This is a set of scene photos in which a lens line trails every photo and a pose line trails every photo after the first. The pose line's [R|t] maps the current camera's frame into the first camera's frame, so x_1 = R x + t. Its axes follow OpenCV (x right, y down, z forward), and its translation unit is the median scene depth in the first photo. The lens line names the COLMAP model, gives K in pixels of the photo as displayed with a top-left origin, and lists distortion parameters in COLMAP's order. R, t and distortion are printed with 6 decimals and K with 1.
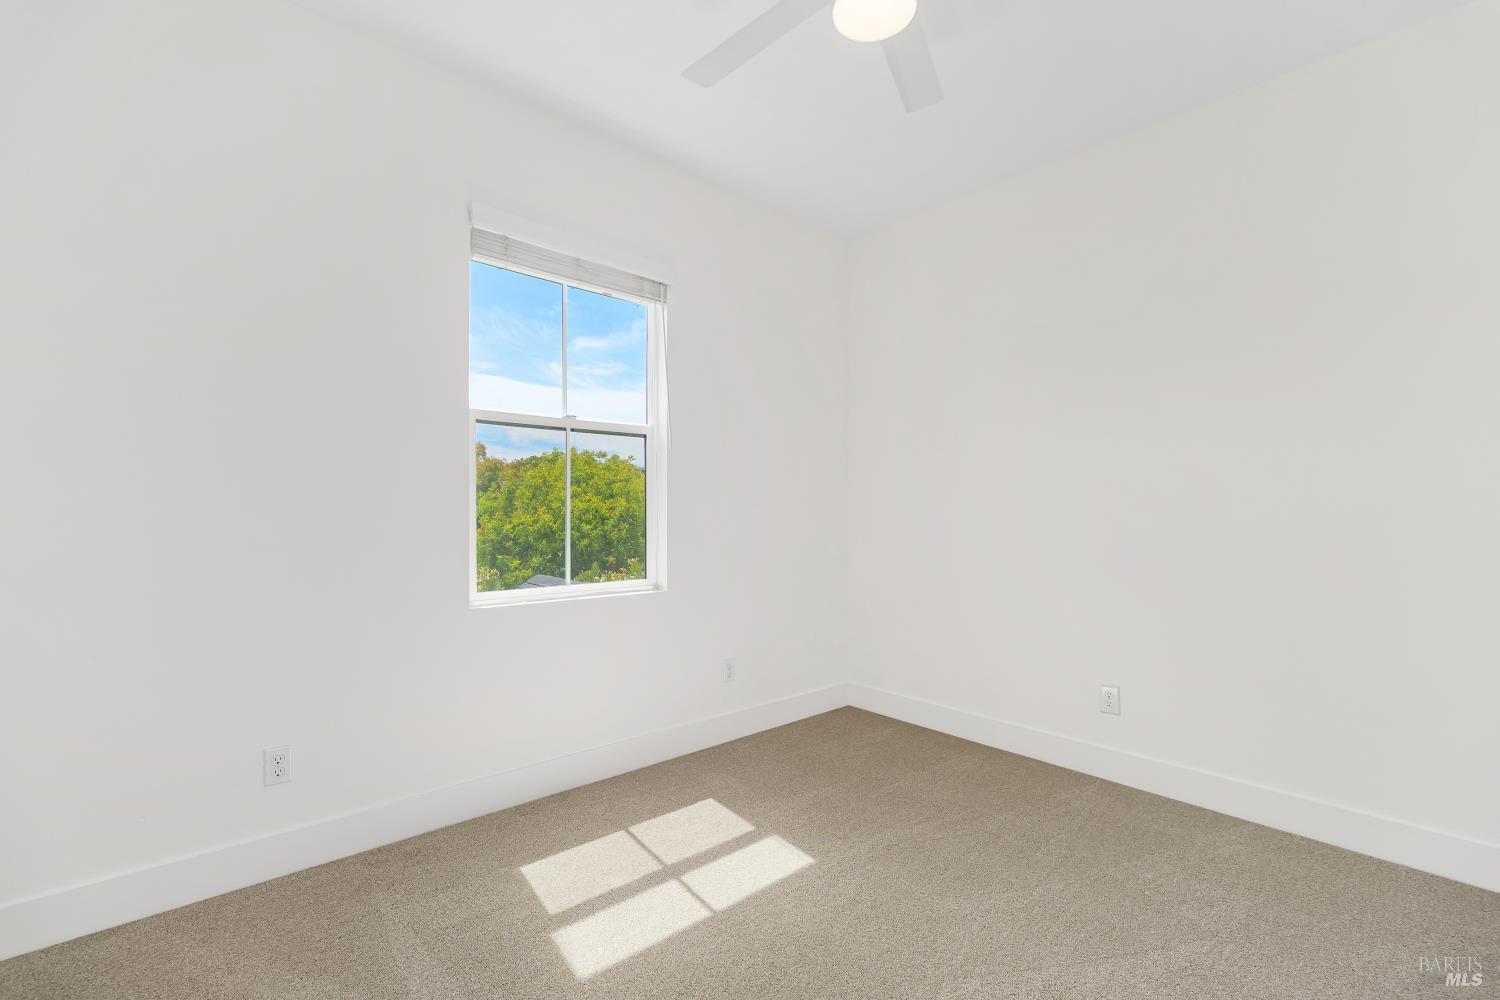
lens RADIAL K [[664.0, 0, 747.5], [0, 664.0, 517.2], [0, 0, 1]] dist [0.000023, 0.000140]
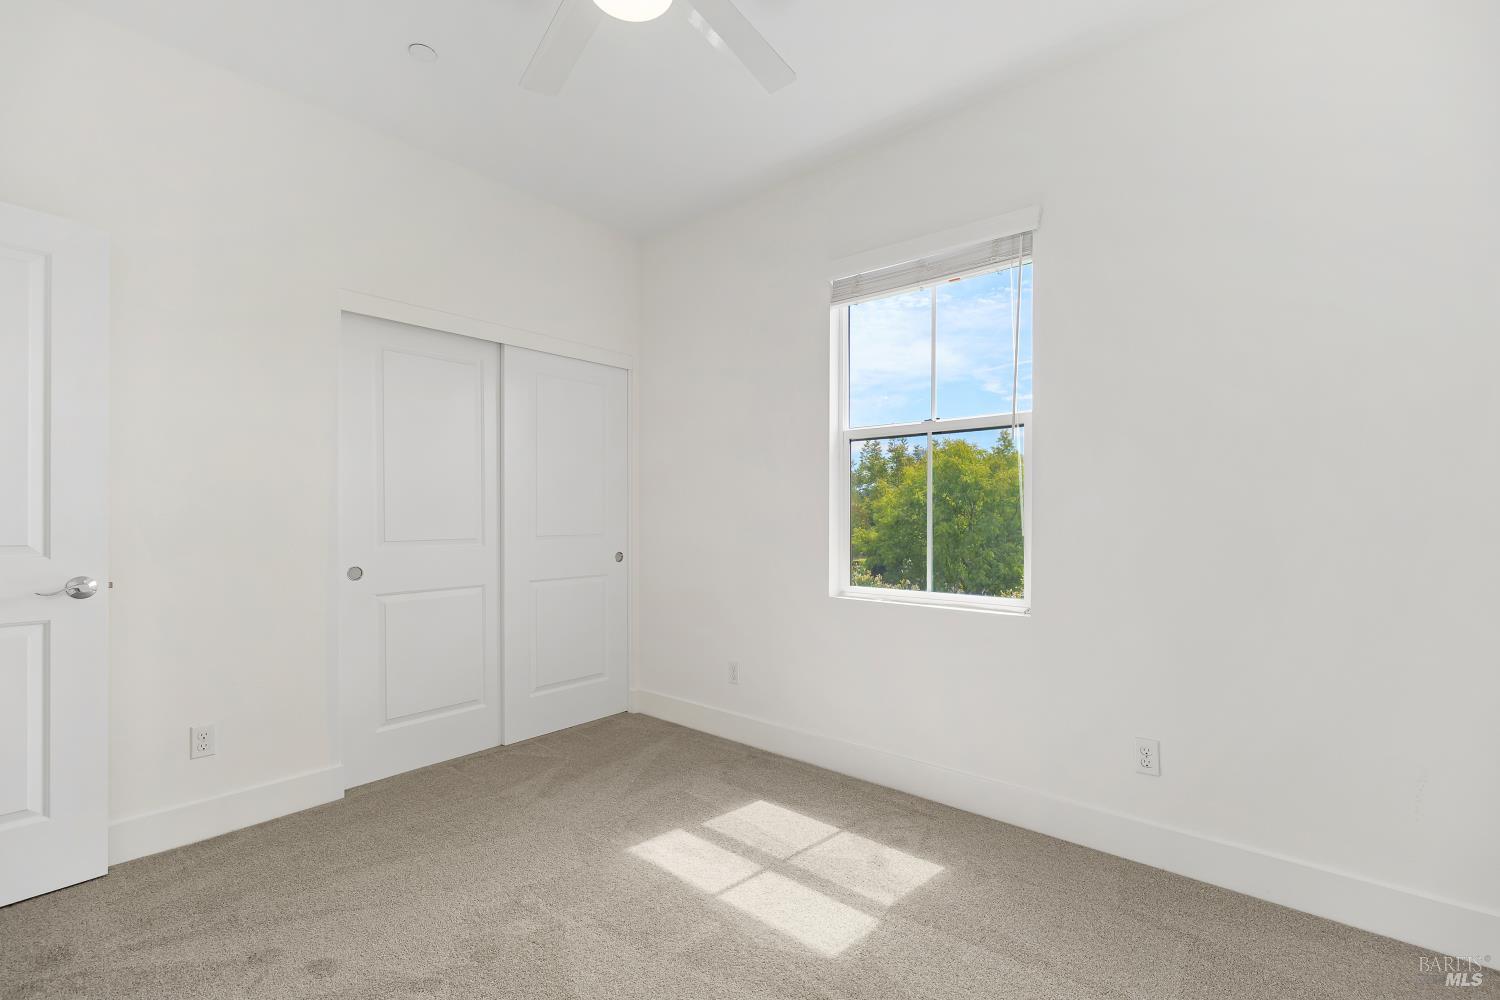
lens RADIAL K [[664.0, 0, 747.5], [0, 664.0, 517.2], [0, 0, 1]] dist [0.000023, 0.000140]
pose [[0.129636, 0.003167, -0.991557, 0.683970], [-0.010624, 0.999942, 0.001805, -0.006255], [0.991505, 0.010300, 0.129662, 0.615645]]
